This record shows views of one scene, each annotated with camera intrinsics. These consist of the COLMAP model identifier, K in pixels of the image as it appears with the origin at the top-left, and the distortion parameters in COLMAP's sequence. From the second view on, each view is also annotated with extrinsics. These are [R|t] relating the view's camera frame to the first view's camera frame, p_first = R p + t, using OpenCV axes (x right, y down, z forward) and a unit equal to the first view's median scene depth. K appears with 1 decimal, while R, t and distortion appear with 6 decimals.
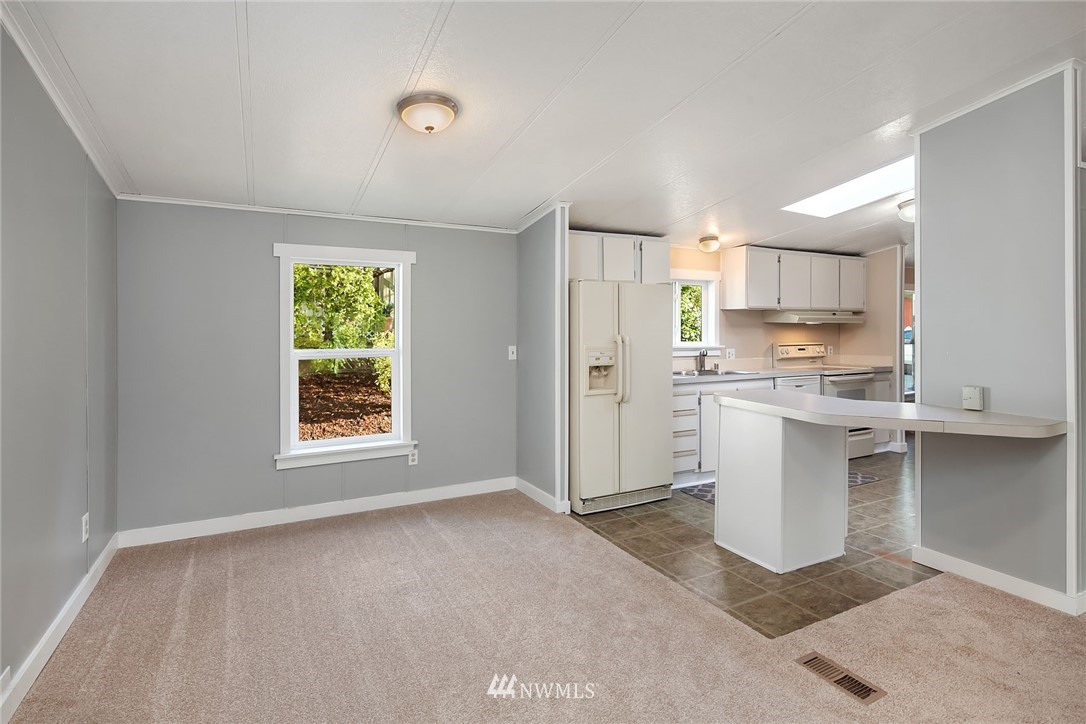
lens RADIAL K [[531.3, 0, 546.3], [0, 531.3, 337.6], [0, 0, 1]] dist [0.001109, -0.000958]
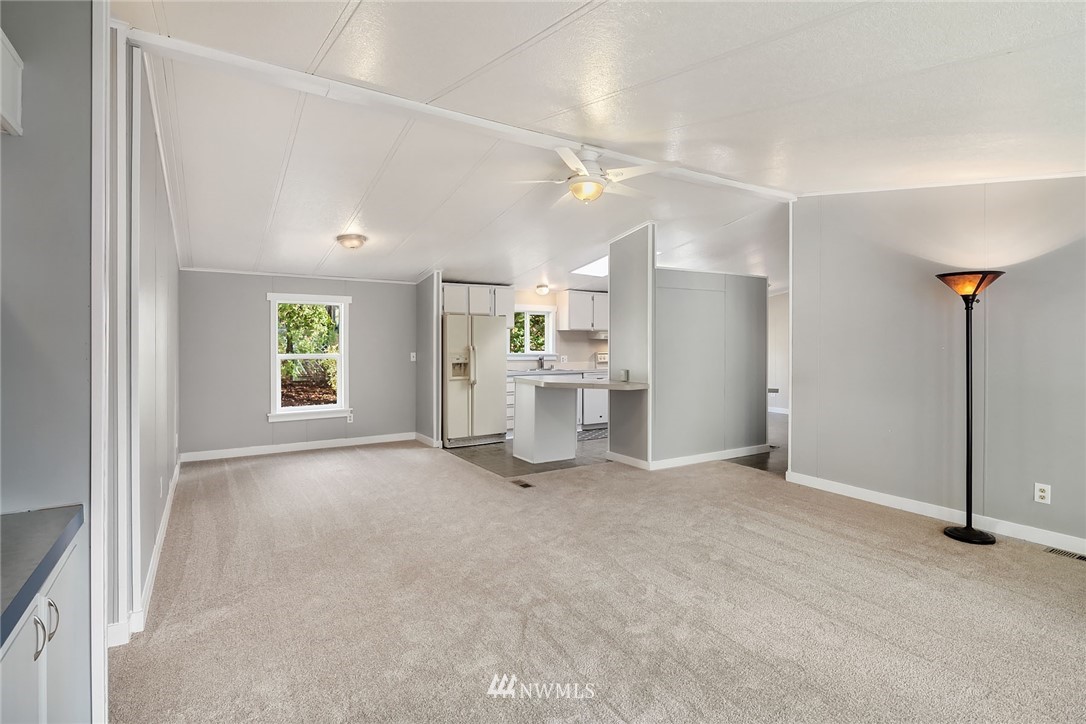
lens RADIAL K [[527.6, 0, 546.3], [0, 527.6, 354.4], [0, 0, 1]] dist [0.000668, -0.000111]
pose [[0.996908, 0.000026, 0.078578, 0.215924], [-0.000161, 0.999999, 0.001715, 0.018110], [-0.078578, -0.001722, 0.996906, -0.650863]]
